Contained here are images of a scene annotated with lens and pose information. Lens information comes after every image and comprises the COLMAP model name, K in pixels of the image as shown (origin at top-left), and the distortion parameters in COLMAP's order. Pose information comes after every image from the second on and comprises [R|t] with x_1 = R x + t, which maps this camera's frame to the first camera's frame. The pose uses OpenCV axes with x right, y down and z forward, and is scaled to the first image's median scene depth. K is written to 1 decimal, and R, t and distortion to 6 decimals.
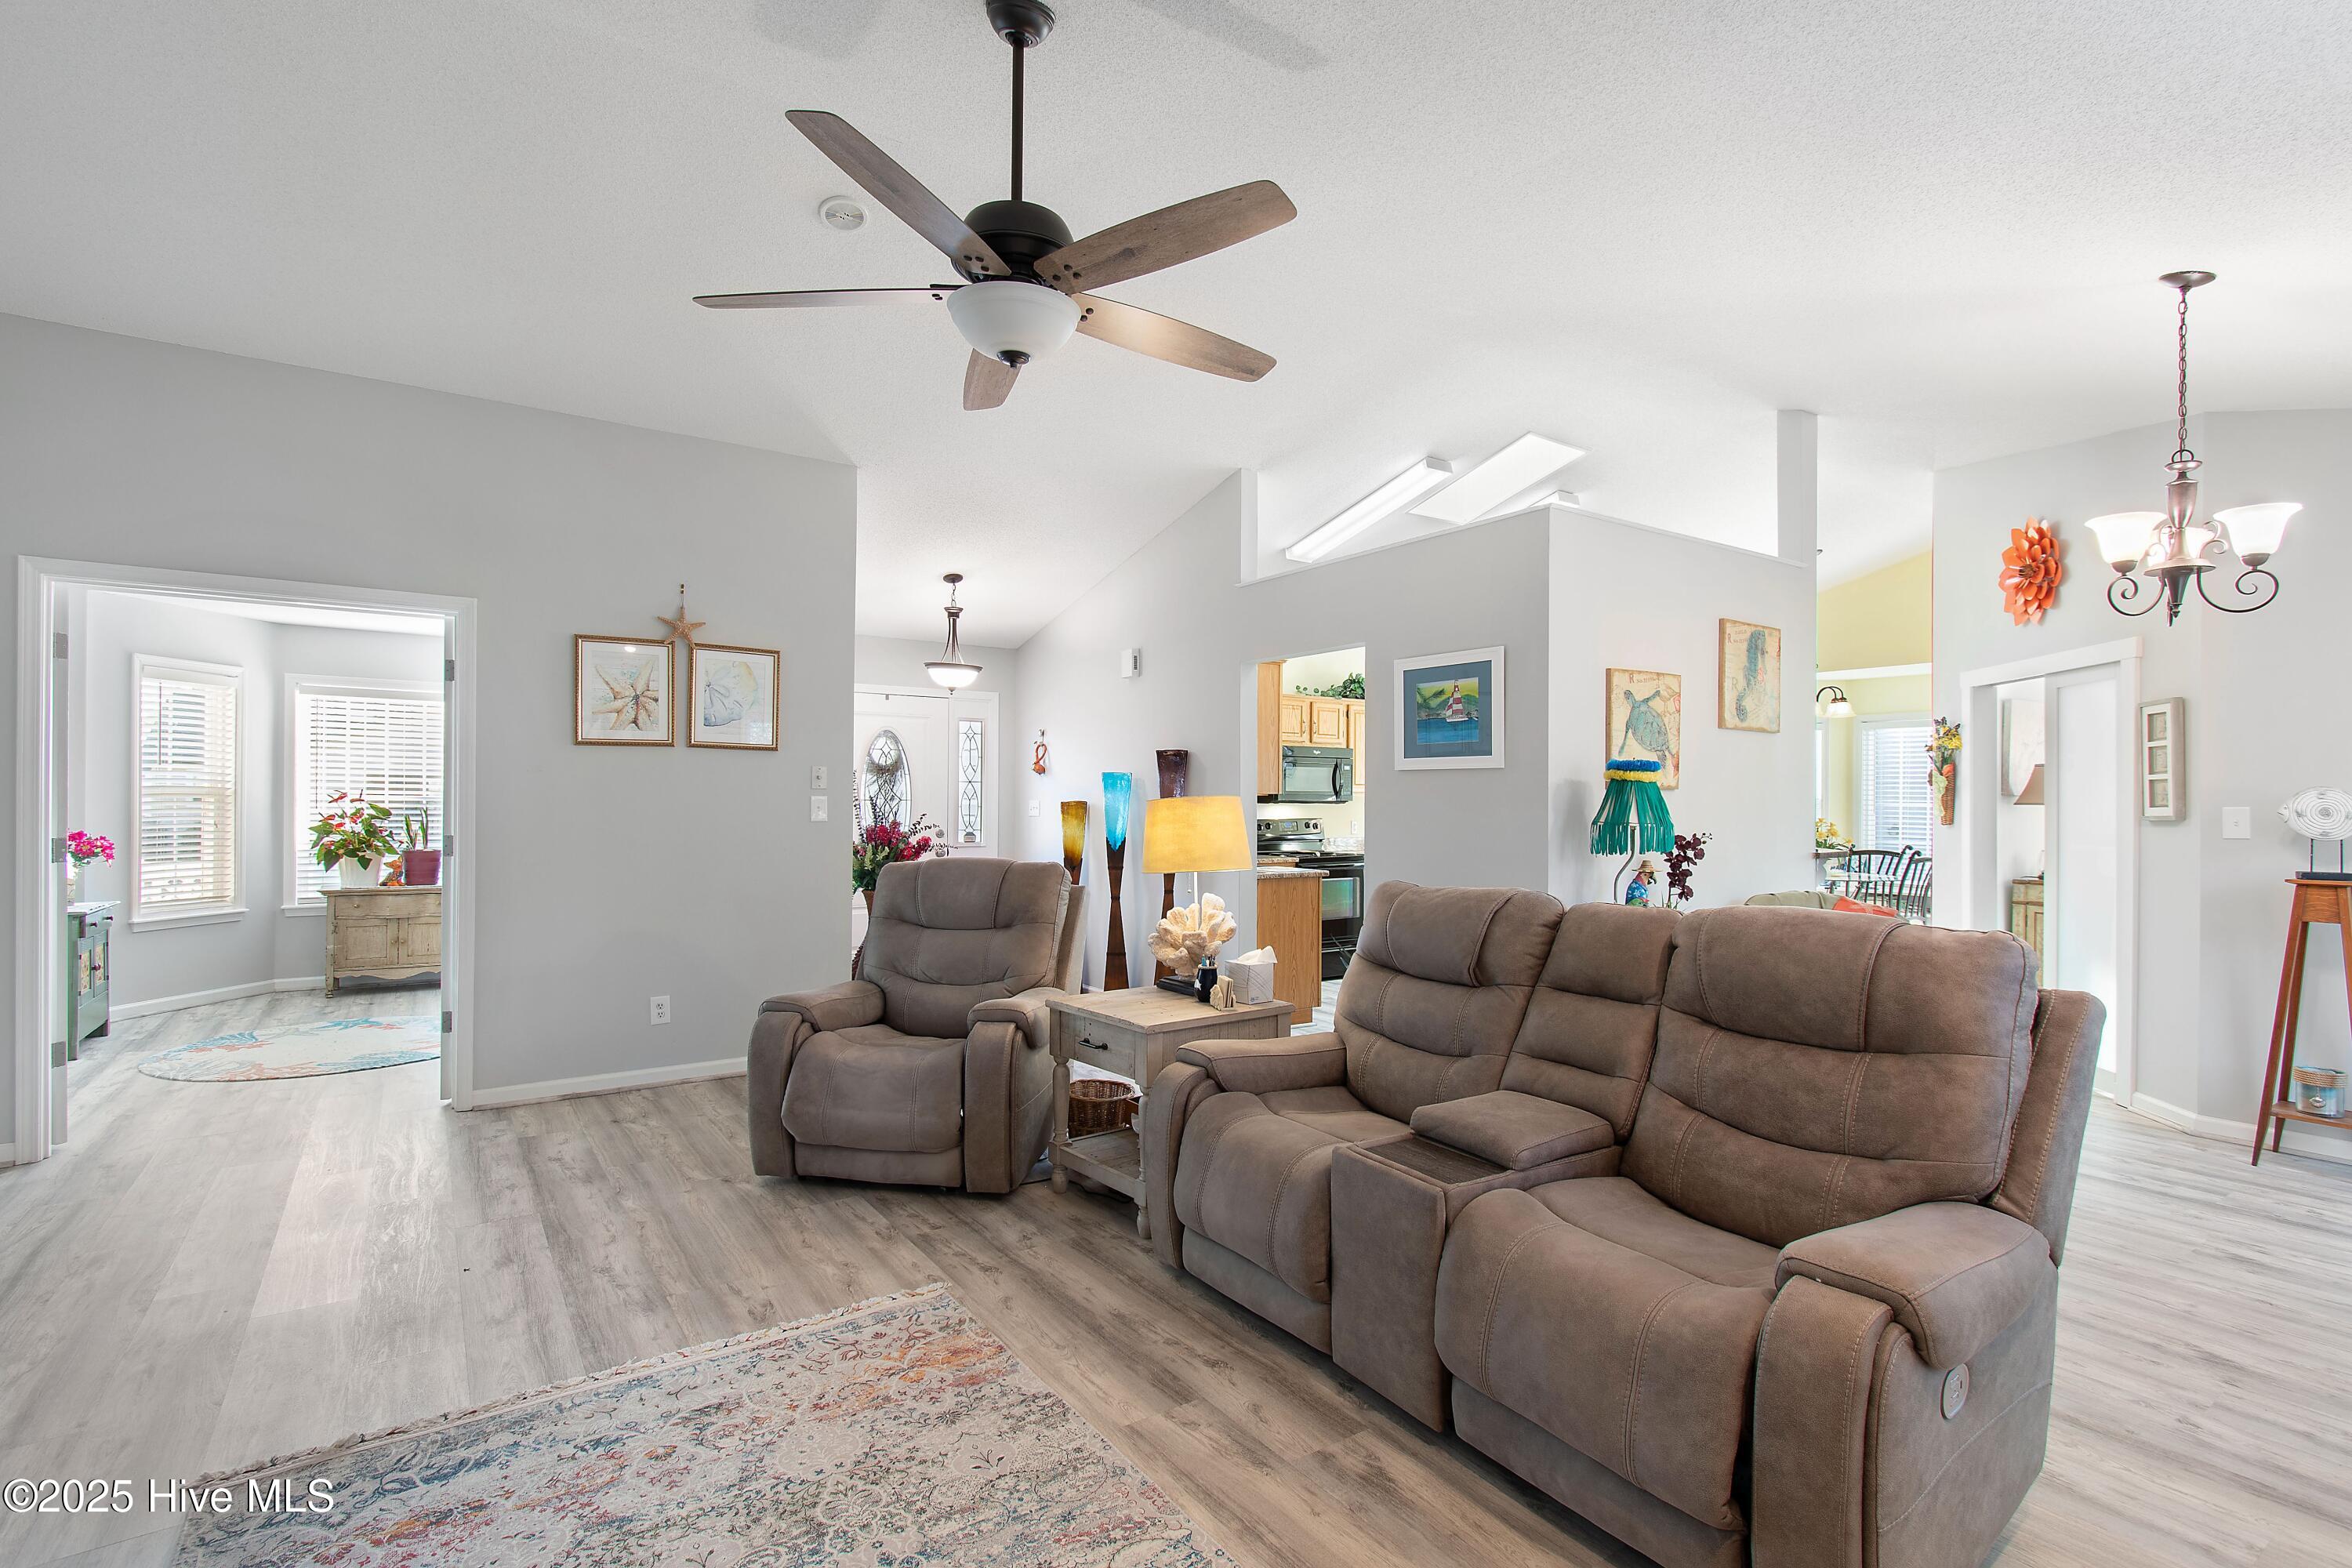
lens RADIAL K [[1119.9, 0, 1164.3], [0, 1119.9, 800.2], [0, 0, 1]] dist [0.013770, 0.000021]
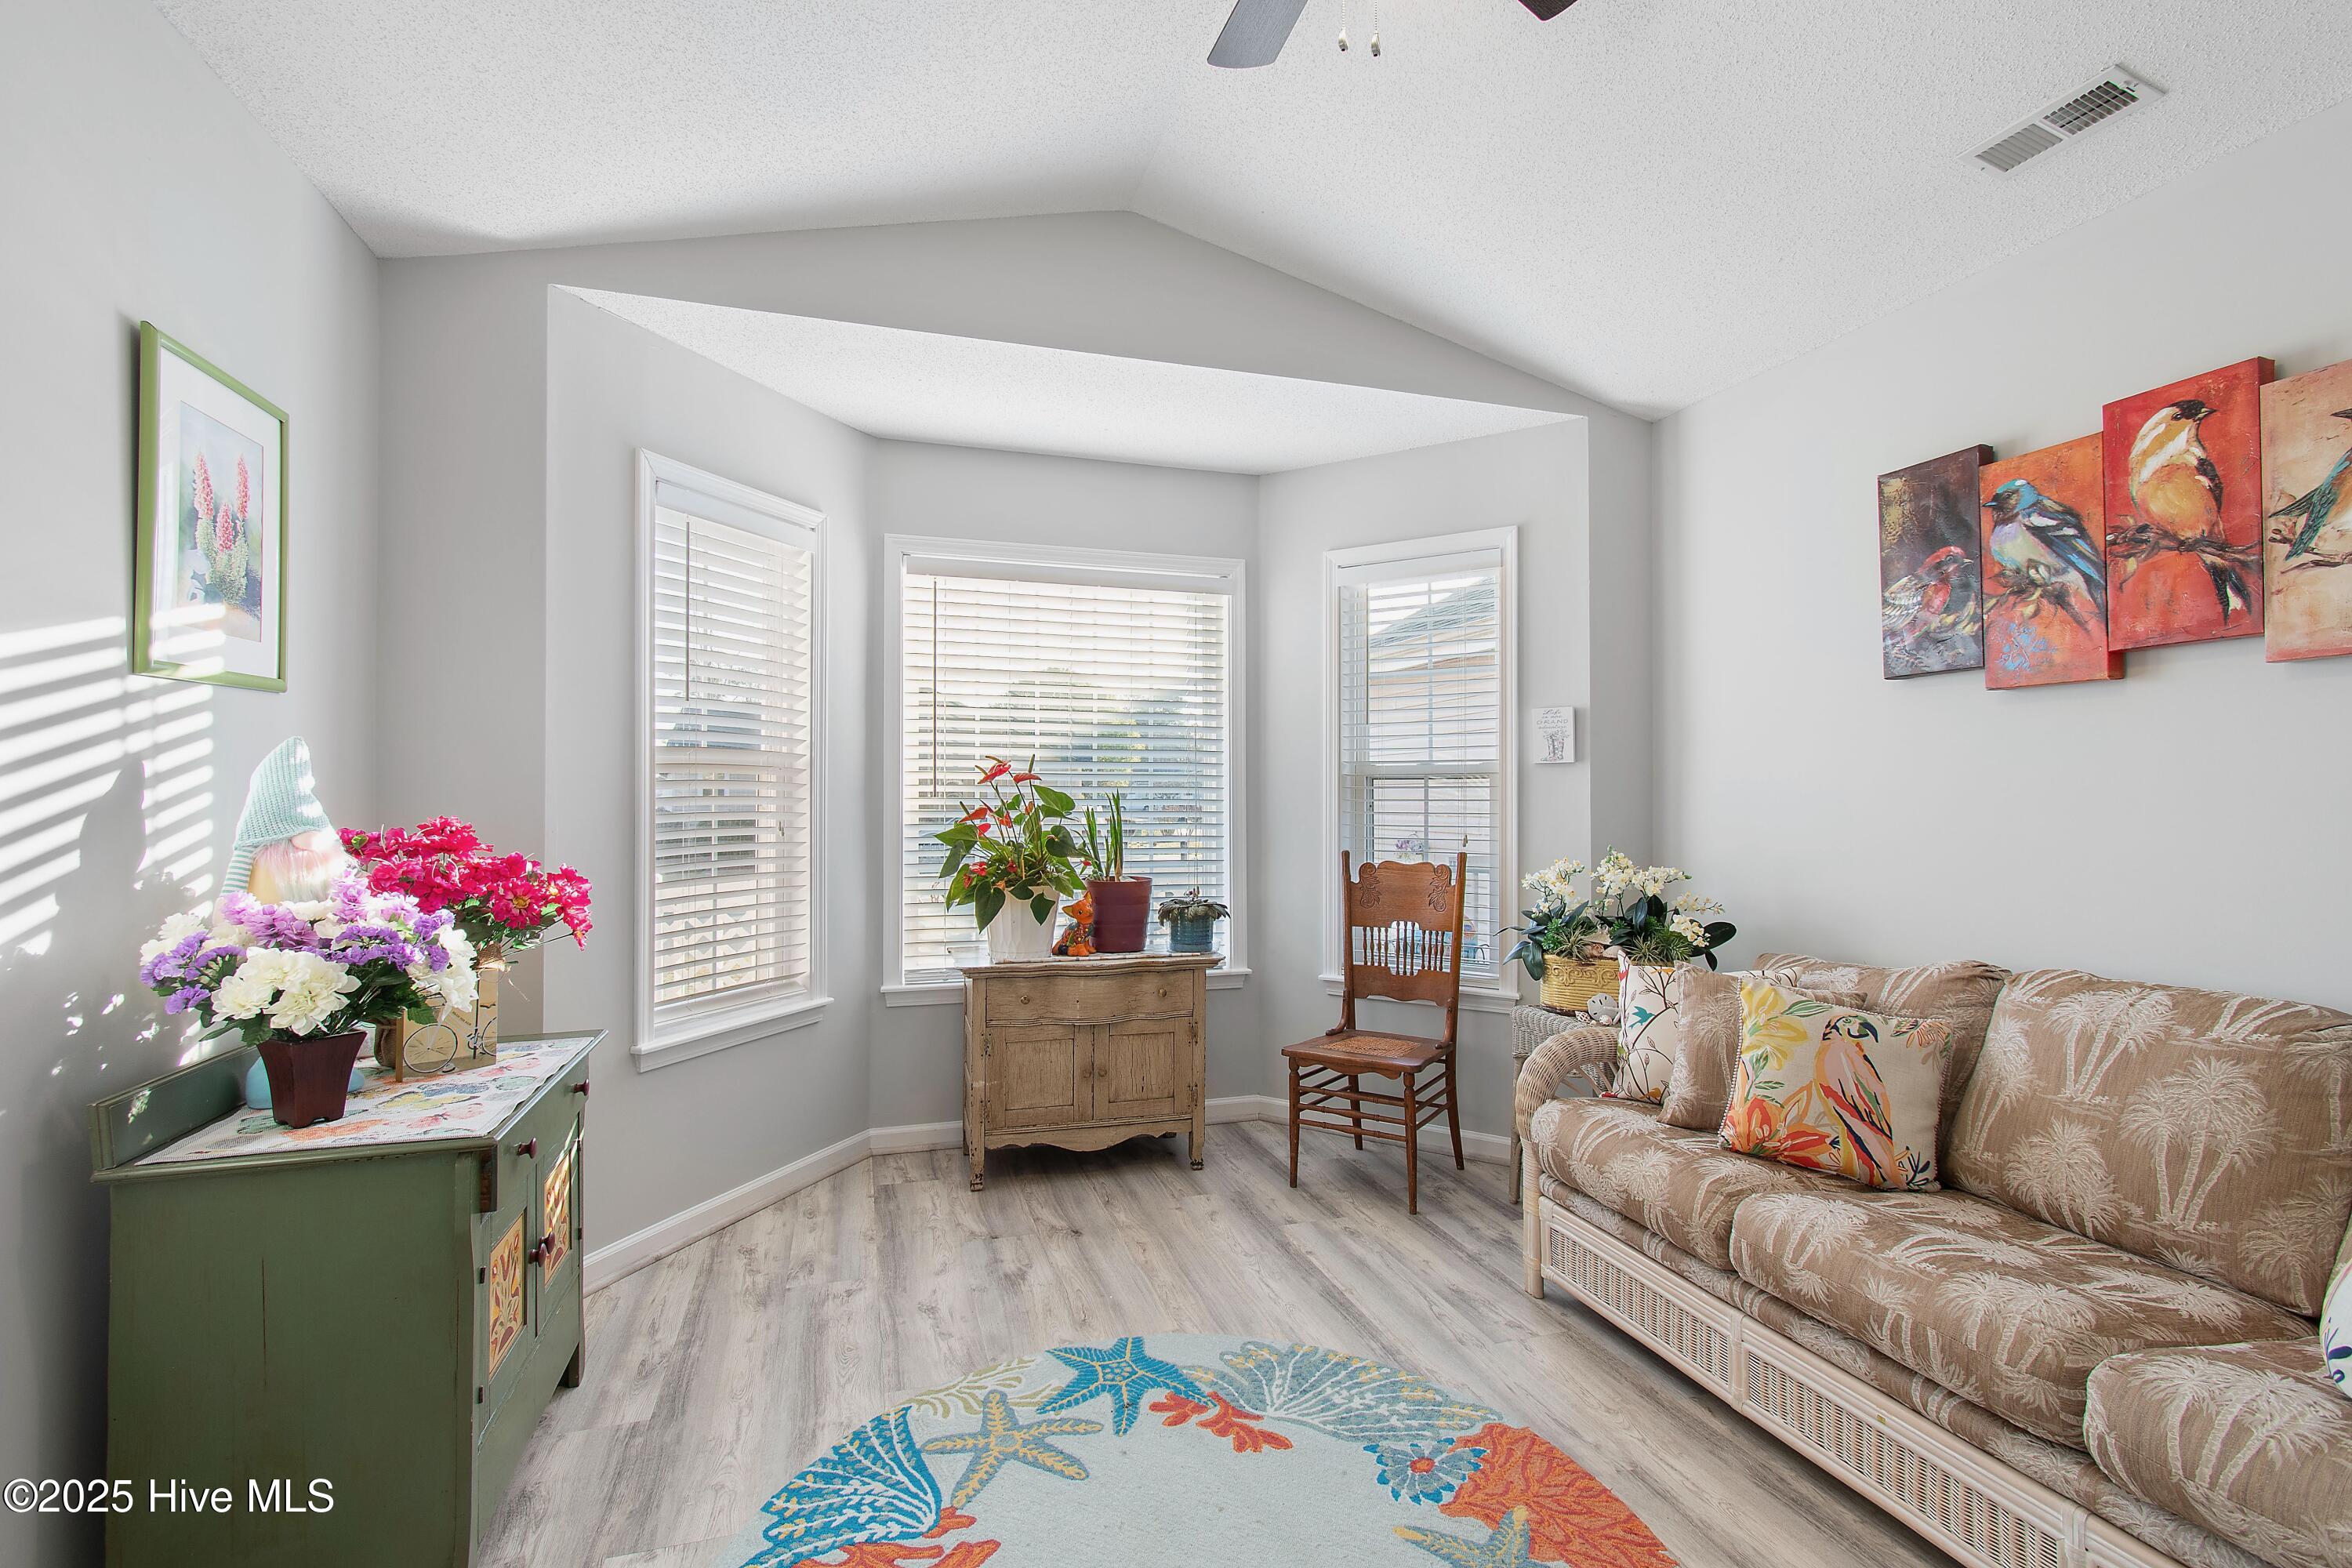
lens RADIAL K [[1020.6, 0, 1185.9], [0, 1020.6, 778.2], [0, 0, 1]] dist [-0.000574, -0.000041]
pose [[0.964281, -0.010713, -0.264664, -0.532700], [0.007670, 0.999892, -0.012530, 0.006034], [0.264769, 0.010053, 0.964259, 0.598138]]
